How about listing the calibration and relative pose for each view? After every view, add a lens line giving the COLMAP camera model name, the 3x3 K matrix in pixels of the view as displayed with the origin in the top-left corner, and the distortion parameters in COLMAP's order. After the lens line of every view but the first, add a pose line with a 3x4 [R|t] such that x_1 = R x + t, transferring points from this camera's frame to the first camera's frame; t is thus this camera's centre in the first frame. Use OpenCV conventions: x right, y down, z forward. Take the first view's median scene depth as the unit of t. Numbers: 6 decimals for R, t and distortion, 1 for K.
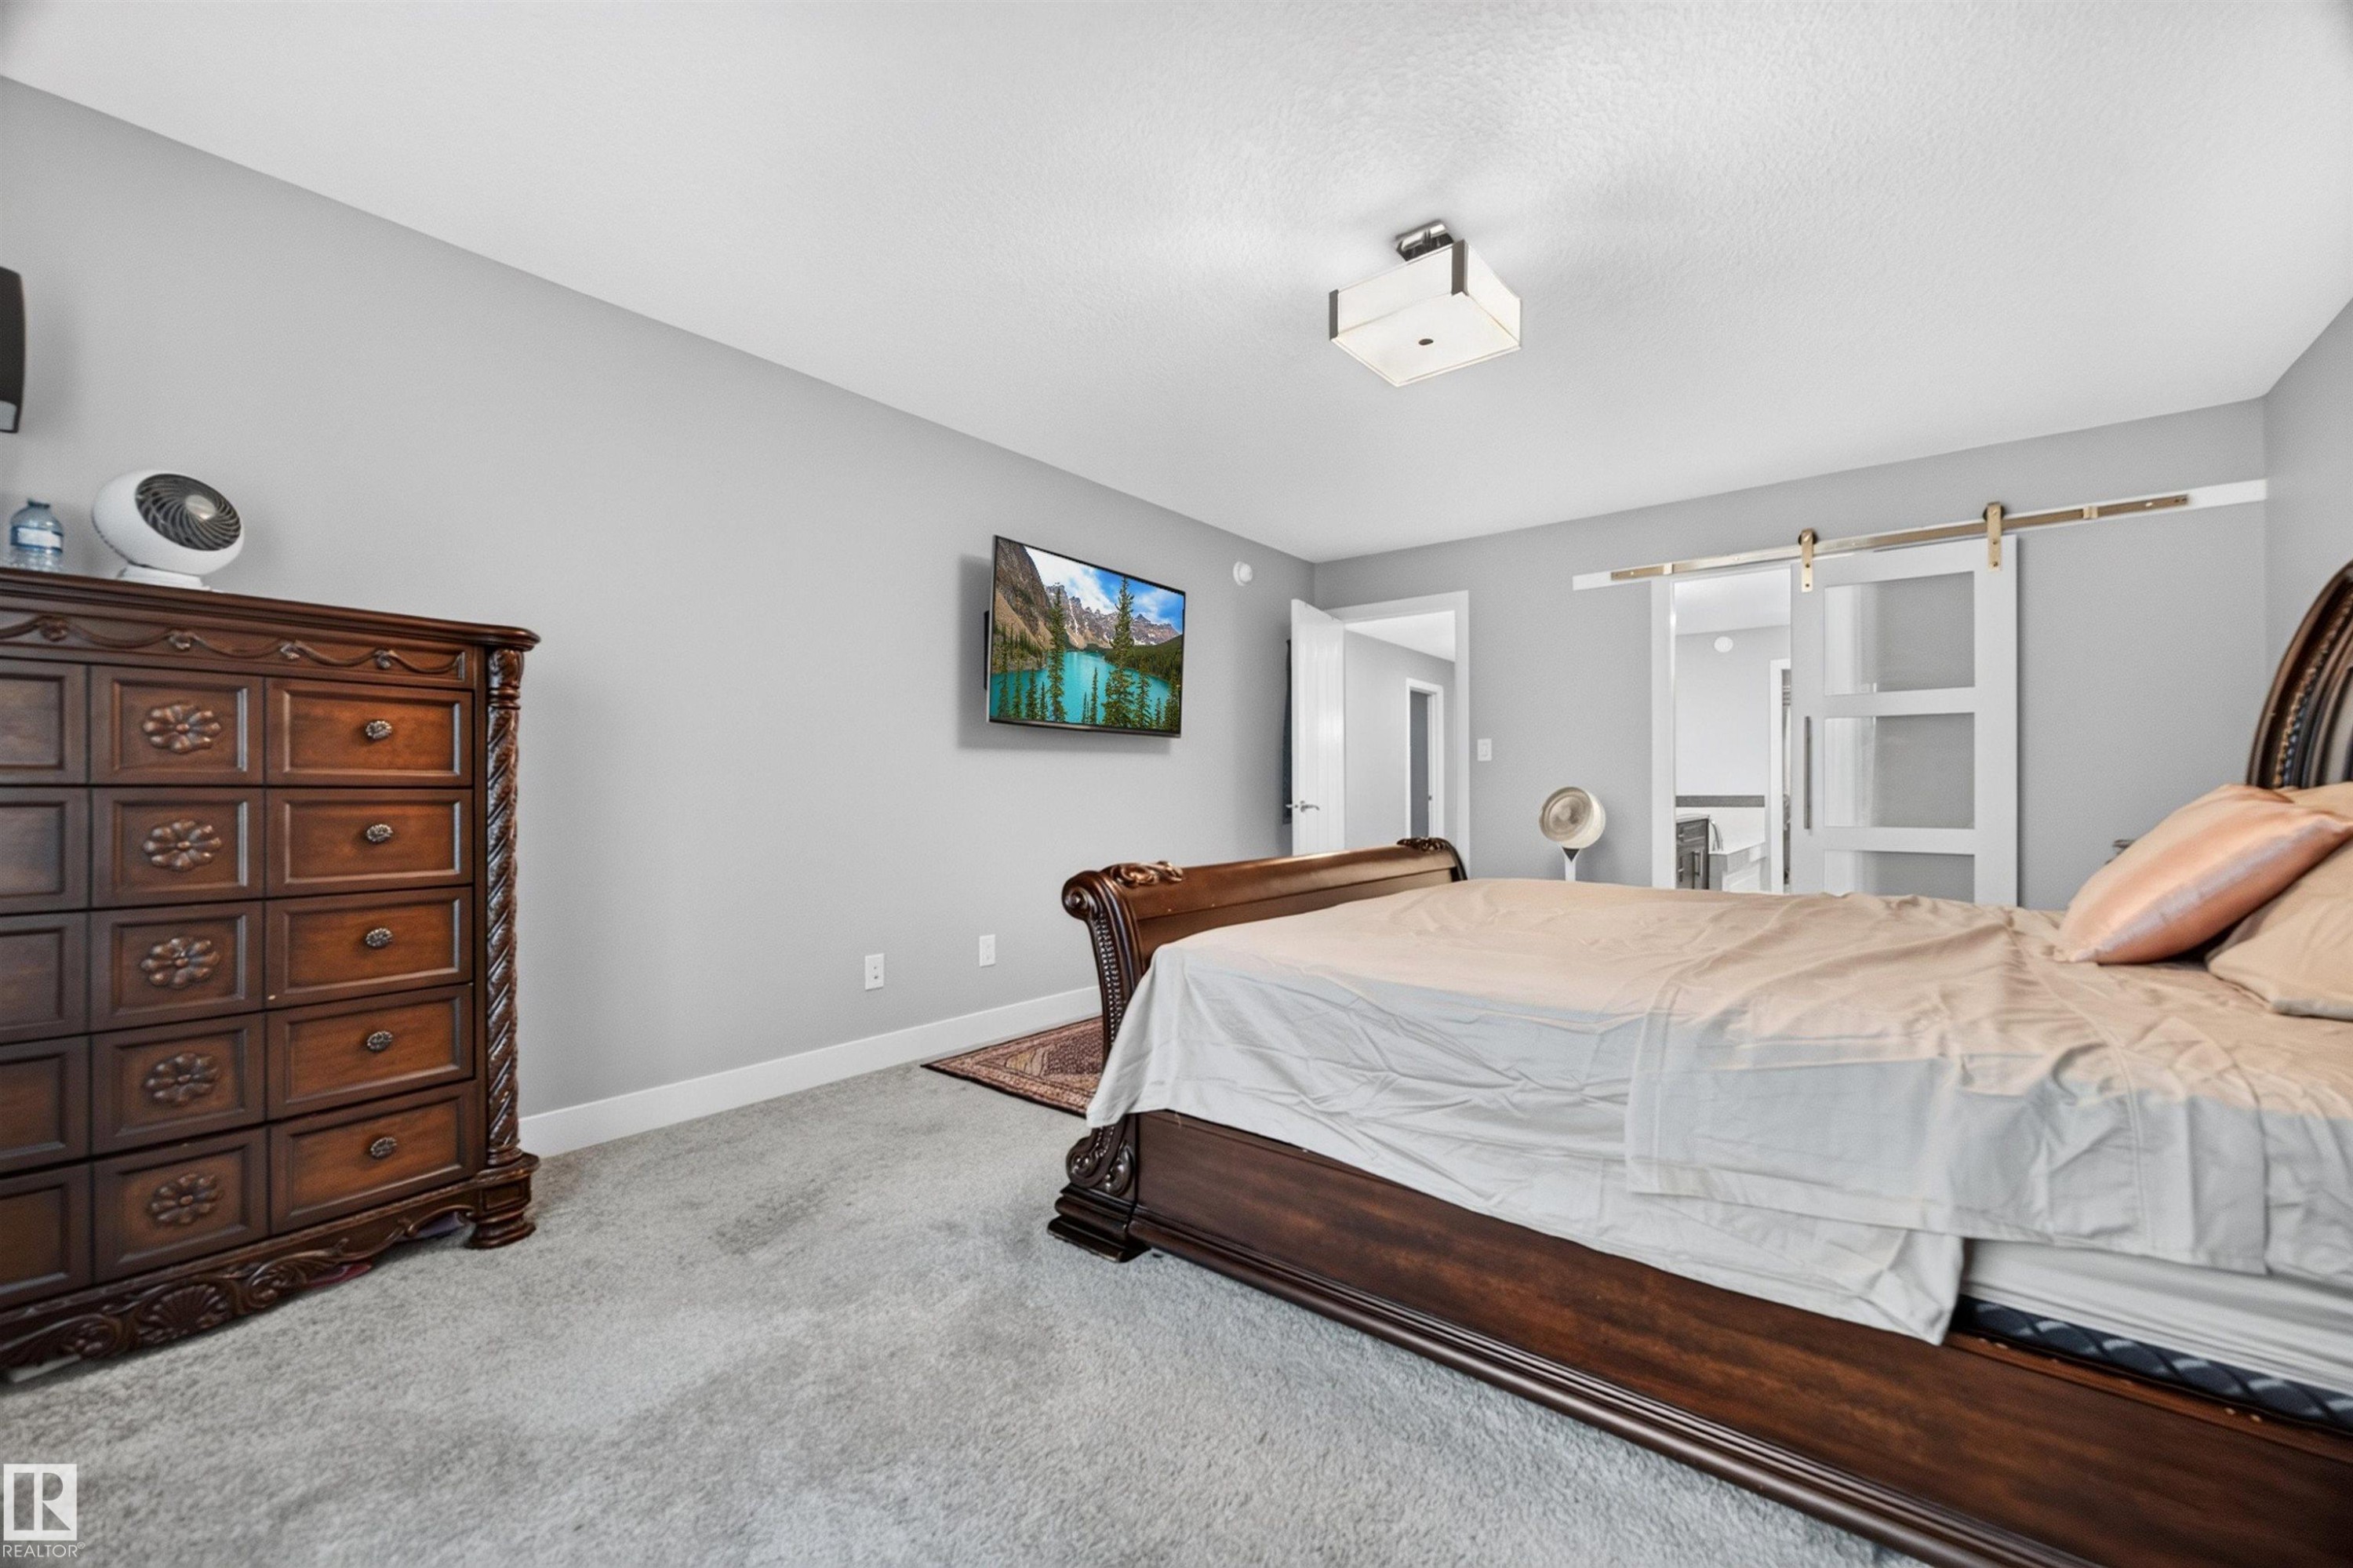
lens RADIAL K [[916.1, 0, 1180.1], [0, 916.1, 783.7], [0, 0, 1]] dist [-0.009315, 0.002288]
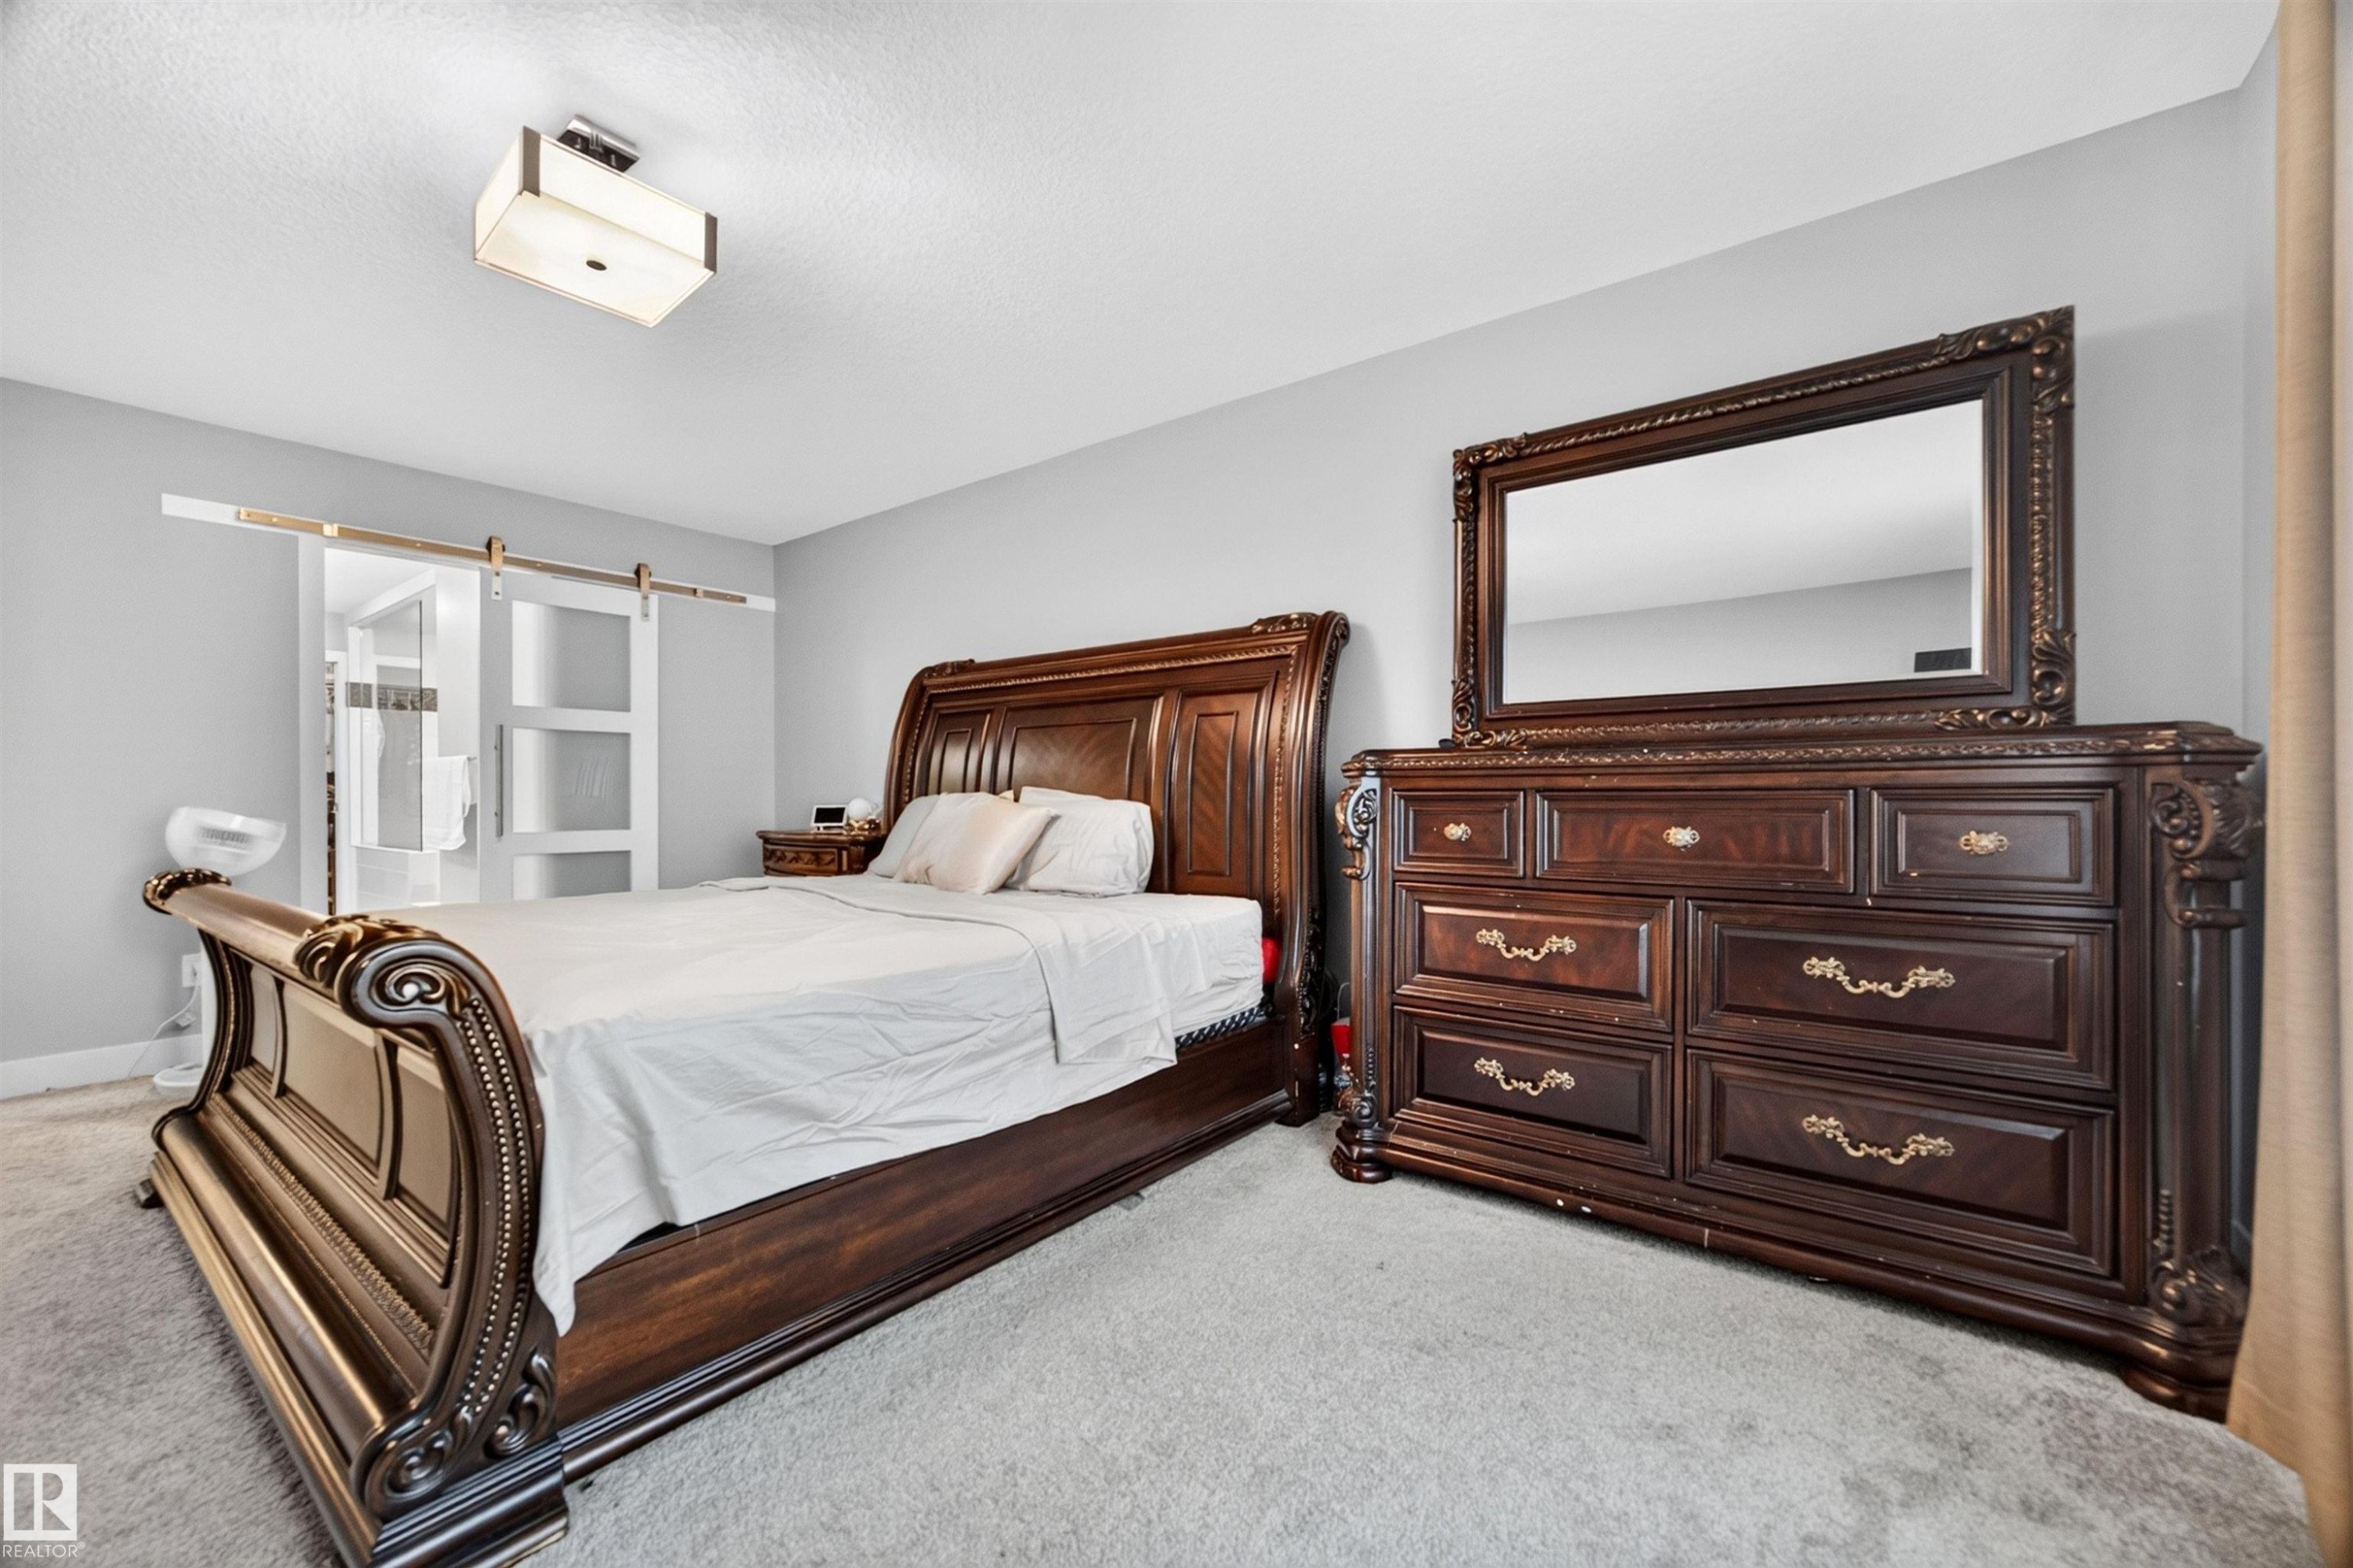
lens RADIAL K [[916.1, 0, 1180.9], [0, 916.1, 798.4], [0, 0, 1]] dist [-0.009315, 0.002288]
pose [[-0.002353, -0.000424, 0.999997, -0.345687], [-0.005178, 0.999987, 0.000411, 0.003484], [-0.999984, -0.005177, -0.002355, 0.276476]]
